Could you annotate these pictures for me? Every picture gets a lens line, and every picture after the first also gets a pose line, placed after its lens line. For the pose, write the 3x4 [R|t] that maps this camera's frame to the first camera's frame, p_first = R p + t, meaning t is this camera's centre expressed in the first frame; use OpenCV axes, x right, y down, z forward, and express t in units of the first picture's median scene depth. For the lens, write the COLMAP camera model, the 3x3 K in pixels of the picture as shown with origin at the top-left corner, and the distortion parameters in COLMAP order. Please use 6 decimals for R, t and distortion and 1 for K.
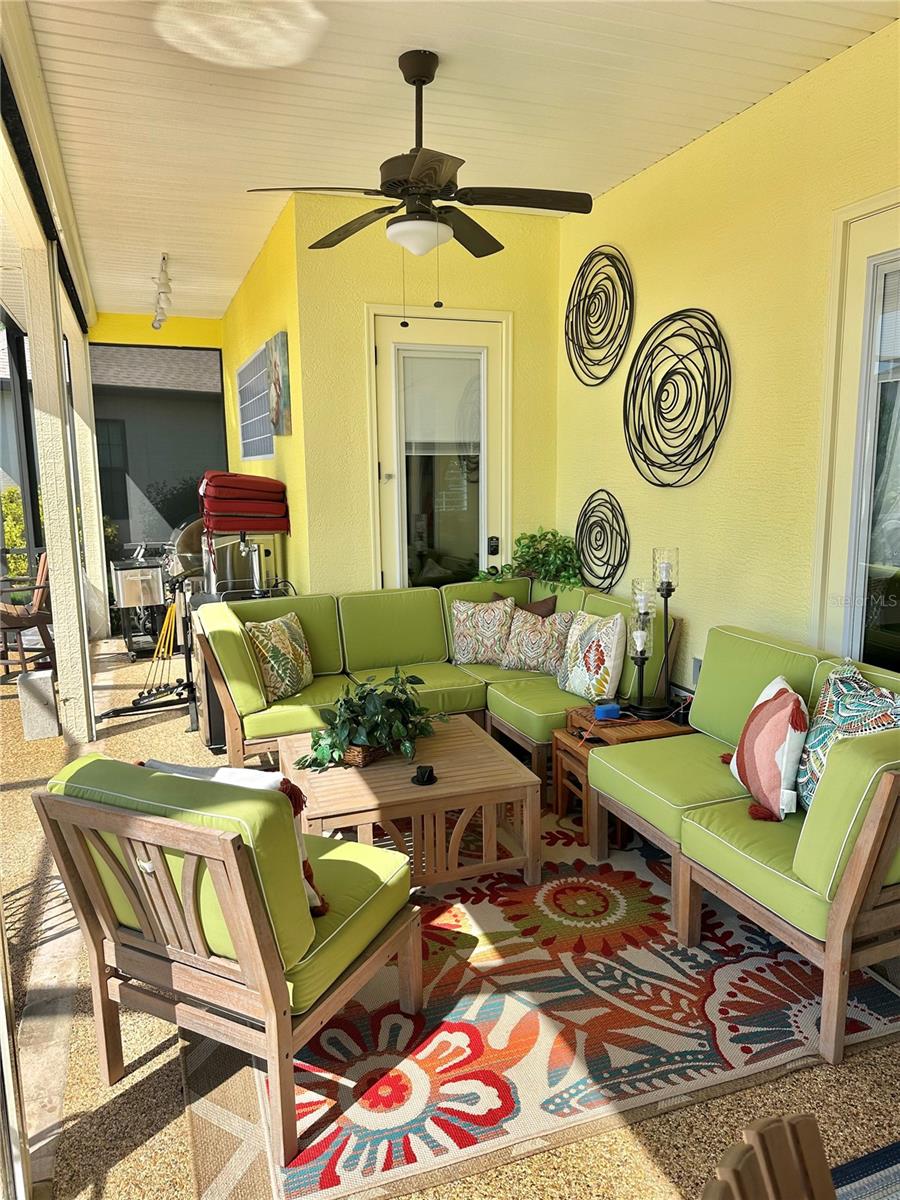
lens RADIAL K [[827.7, 0, 450.0], [0, 827.7, 600.0], [0, 0, 1]] dist [0.002207, -0.001511]
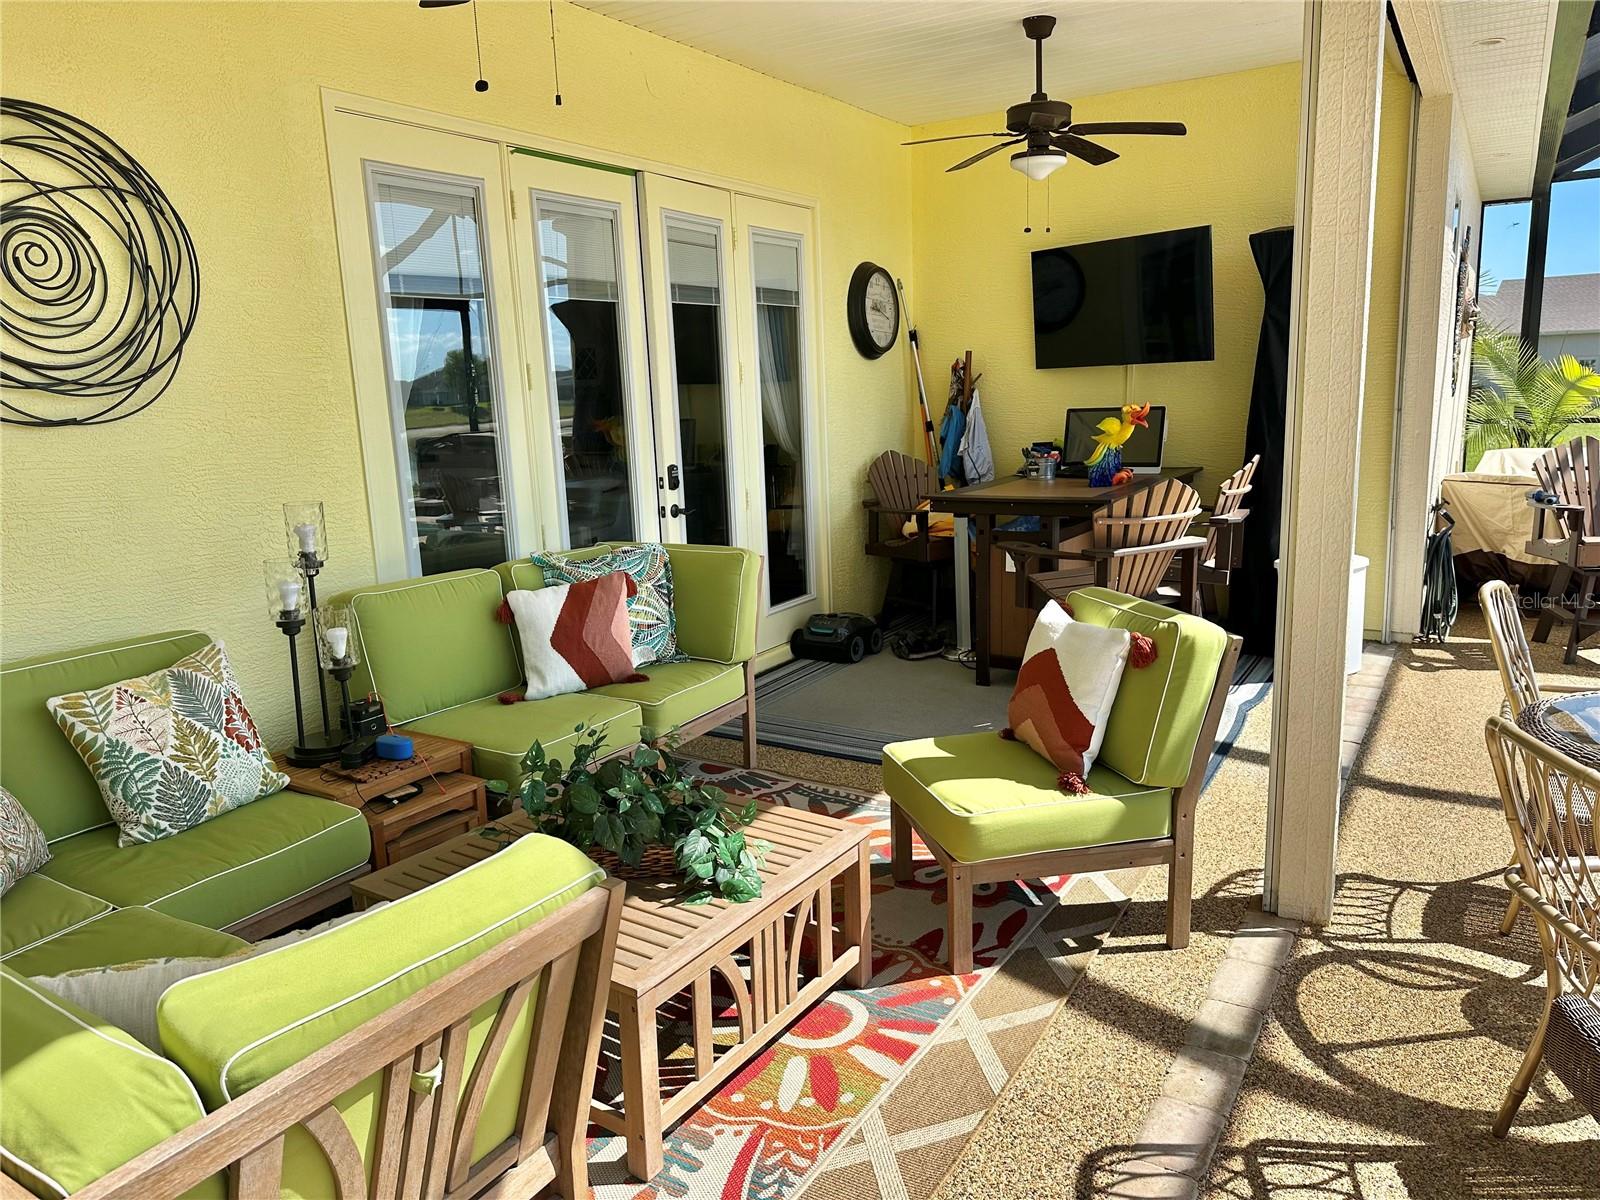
lens RADIAL K [[1103.6, 0, 800.0], [0, 1103.6, 600.0], [0, 0, 1]] dist [0.002207, -0.001511]
pose [[-0.598085, -0.119837, 0.792423, -0.685862], [0.181100, 0.942974, 0.279291, -0.160164], [-0.780703, 0.310548, -0.542276, 1.170412]]
